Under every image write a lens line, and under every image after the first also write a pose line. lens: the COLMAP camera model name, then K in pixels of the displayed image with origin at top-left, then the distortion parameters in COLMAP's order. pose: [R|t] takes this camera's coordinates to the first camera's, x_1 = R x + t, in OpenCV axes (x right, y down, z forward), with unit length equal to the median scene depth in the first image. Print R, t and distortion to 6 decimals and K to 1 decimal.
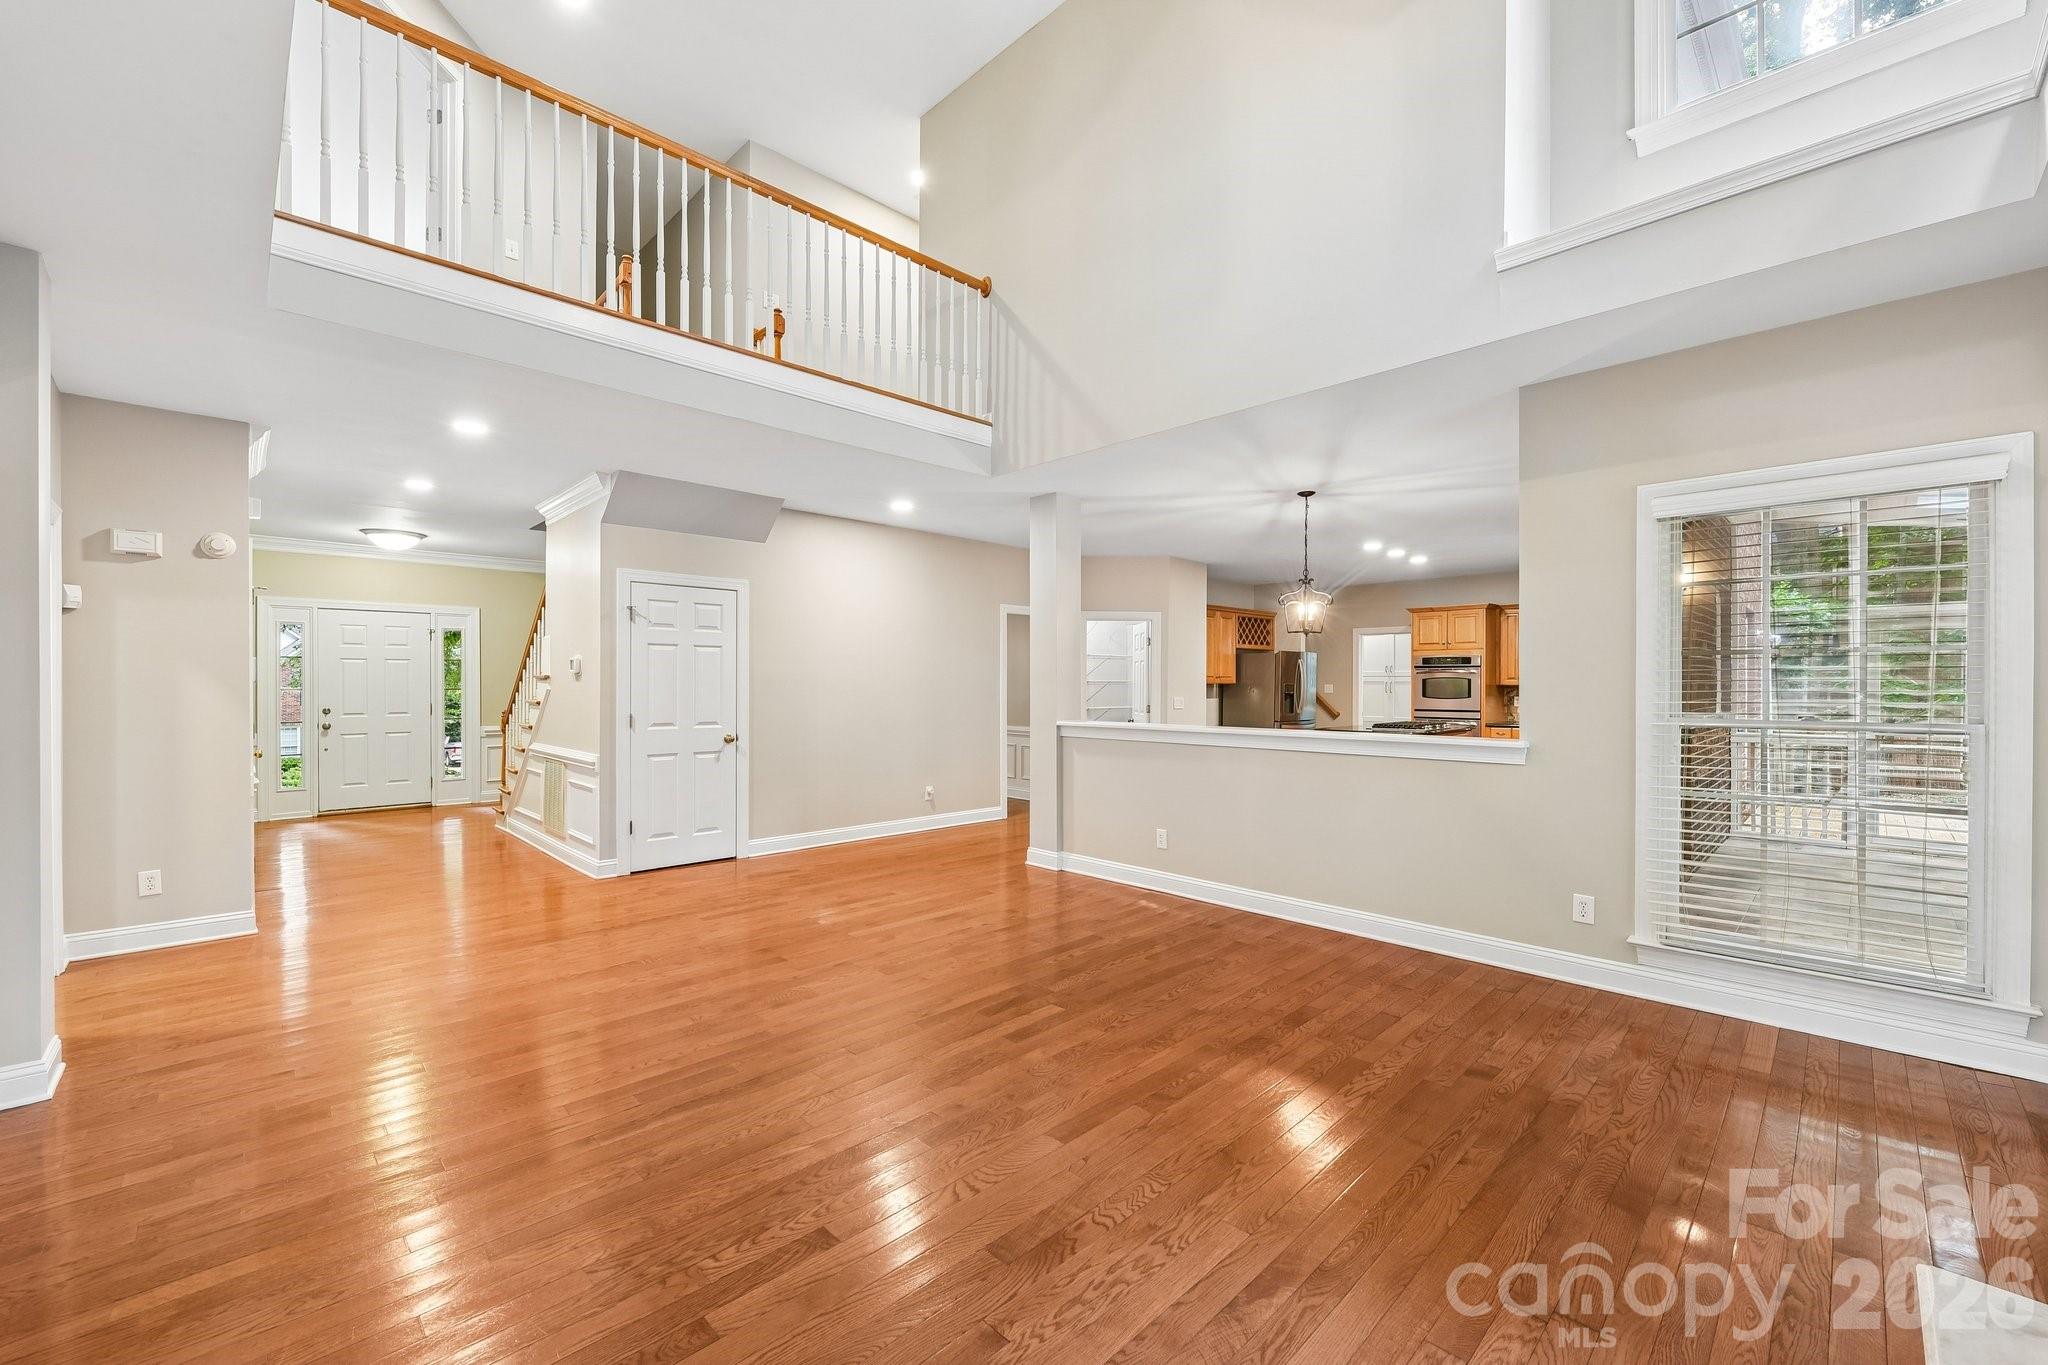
lens RADIAL K [[820.2, 0, 1048.7], [0, 820.2, 680.3], [0, 0, 1]] dist [0.000712, -0.001705]
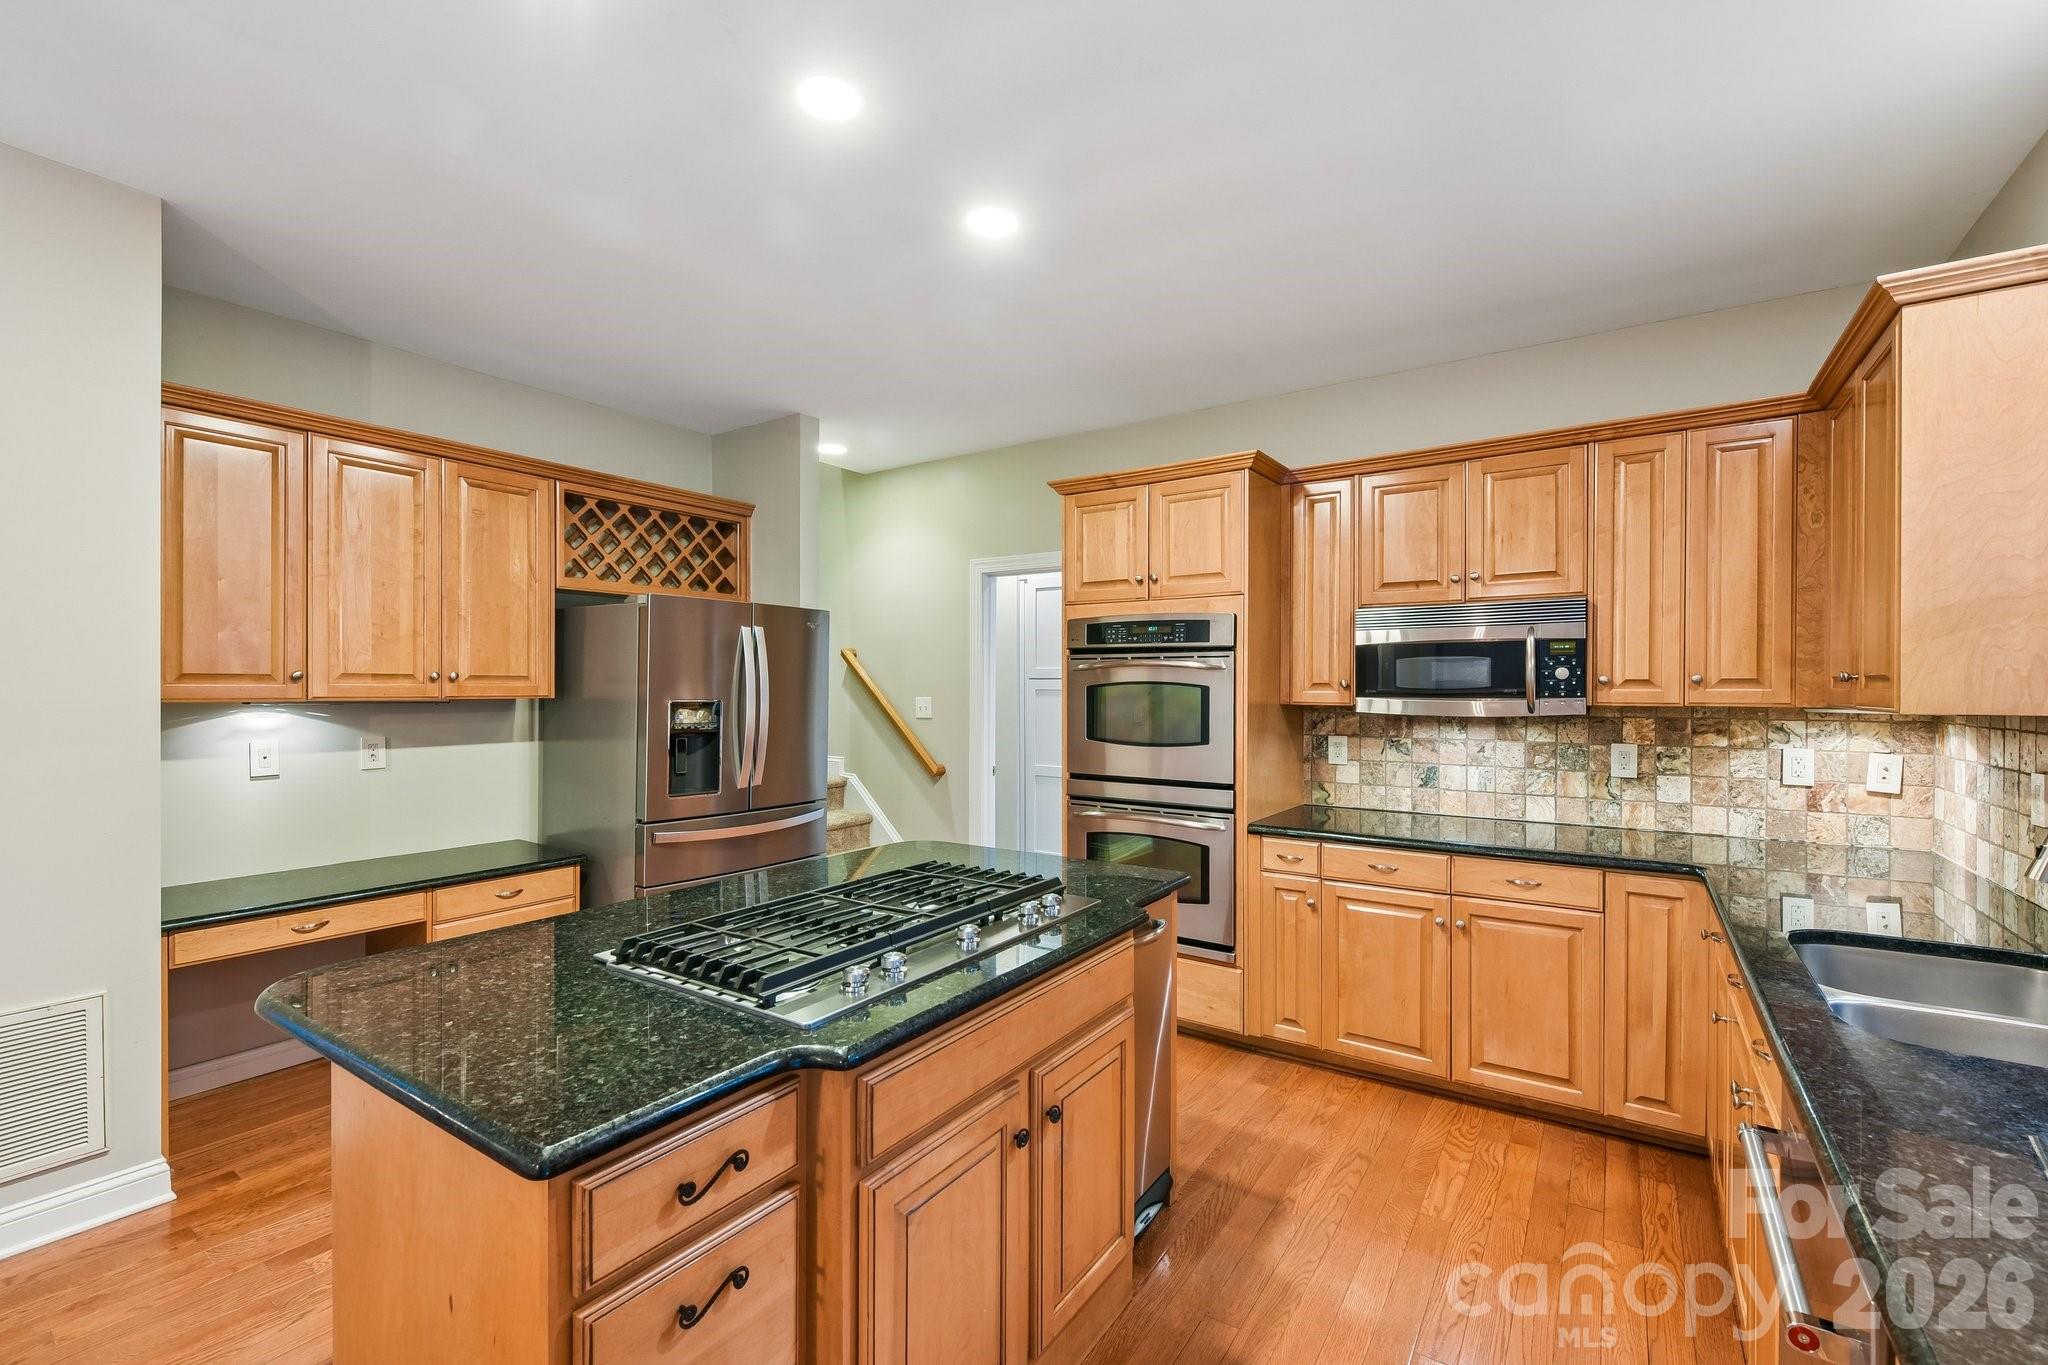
lens RADIAL K [[851.6, 0, 1033.2], [0, 851.6, 691.2], [0, 0, 1]] dist [0.000057, -0.002346]
pose [[0.983495, 0.004771, 0.180872, 0.724890], [-0.006730, 0.999925, 0.010221, -0.004781], [-0.180809, -0.011270, 0.983454, 1.280058]]
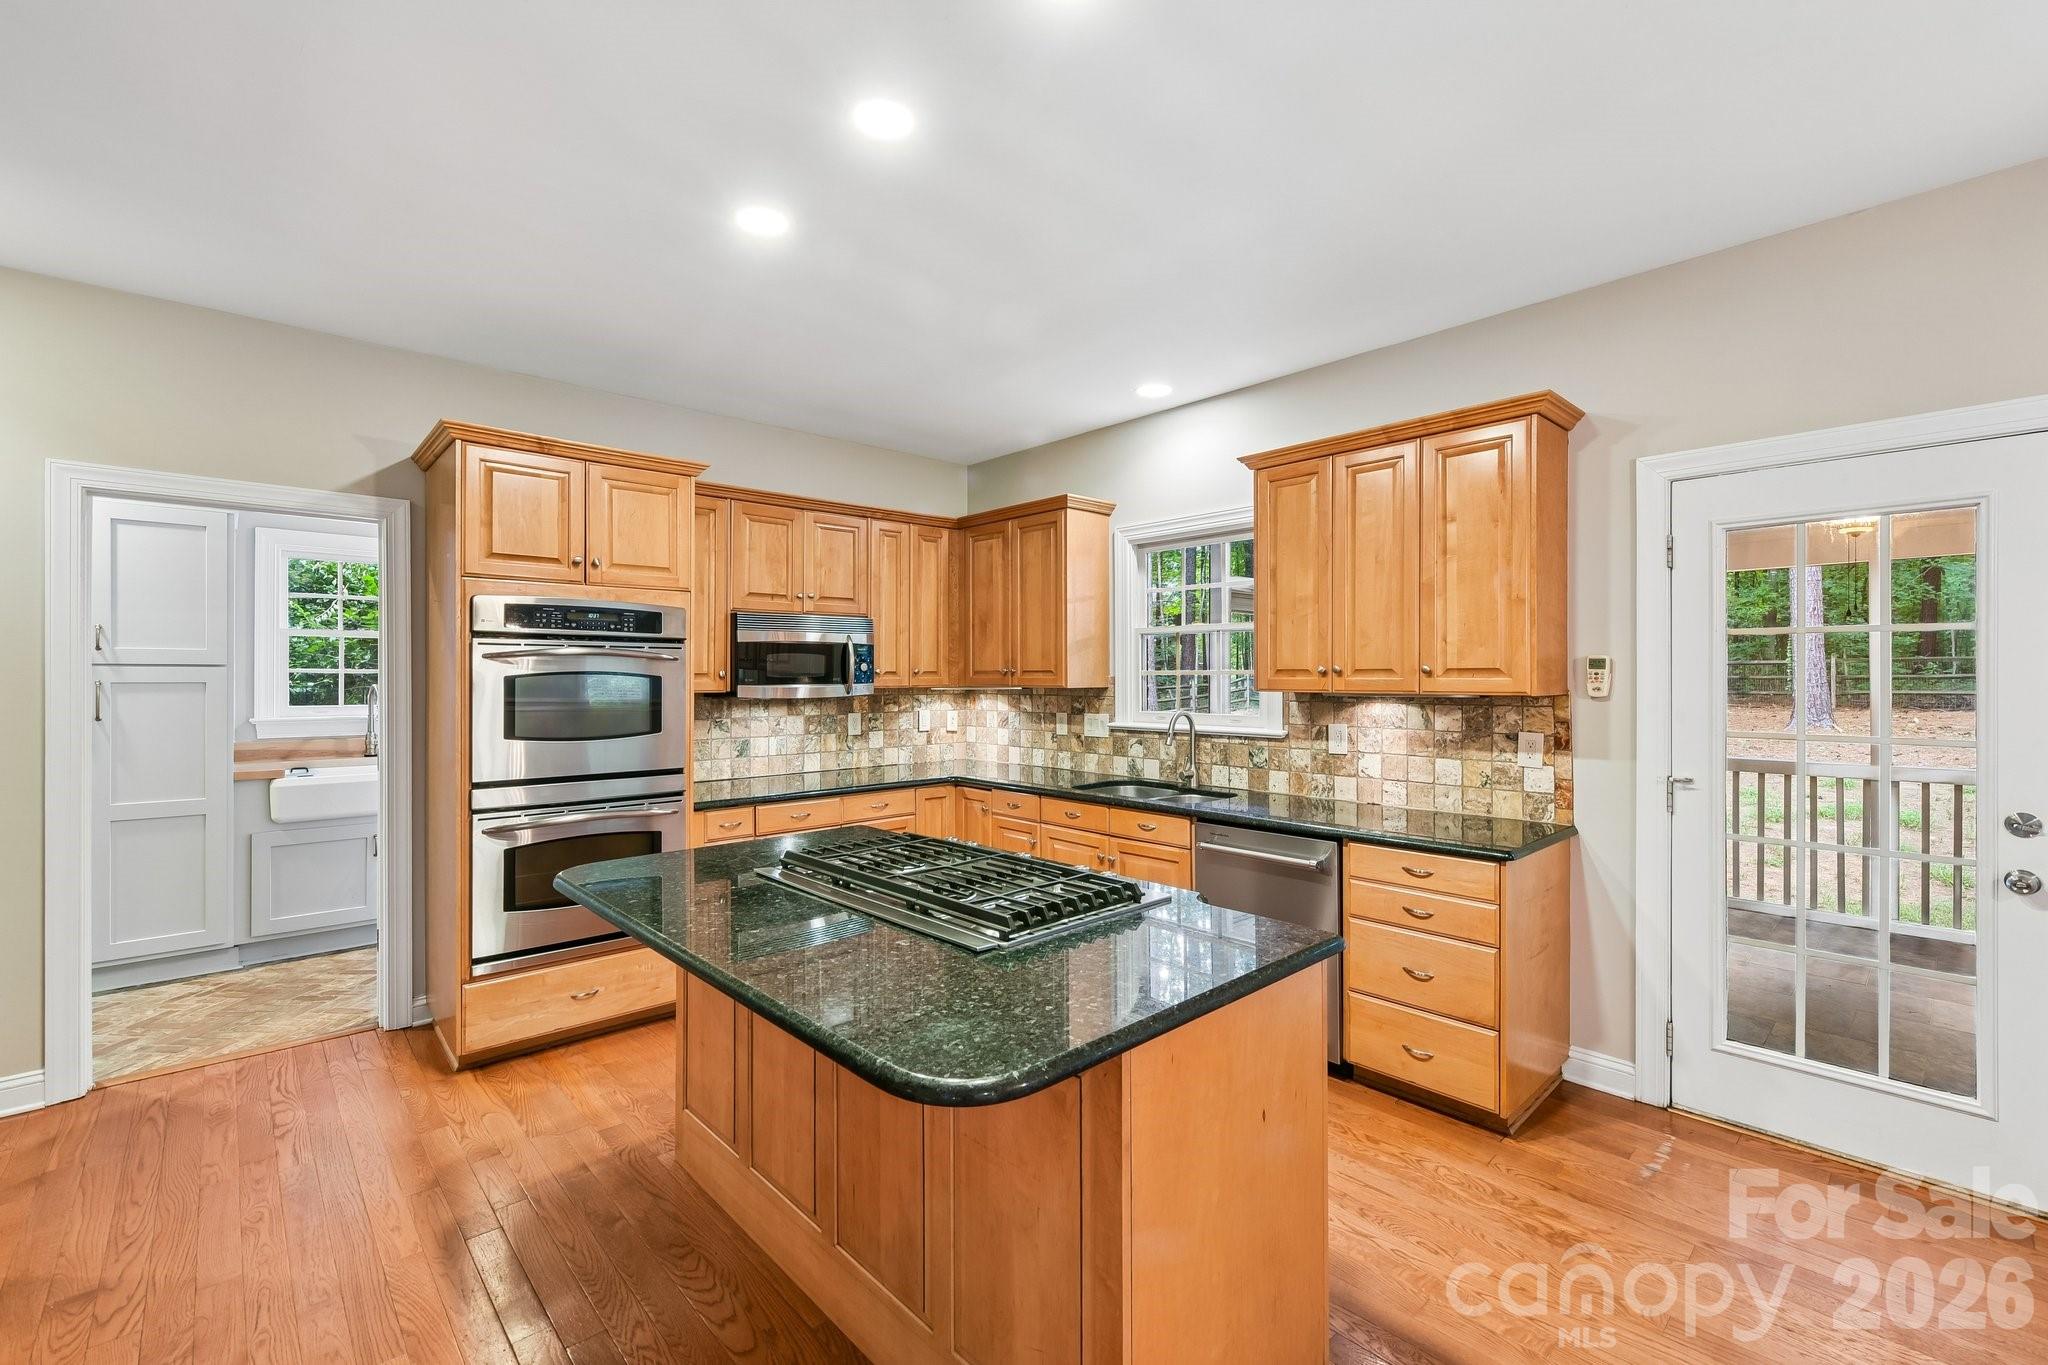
lens RADIAL K [[851.6, 0, 1013.0], [0, 851.6, 681.5], [0, 0, 1]] dist [0.000057, -0.002346]
pose [[0.056691, -0.003766, 0.998385, 0.329703], [-0.005916, 0.999974, 0.004108, -0.003229], [-0.998374, -0.006139, 0.056668, 1.572813]]
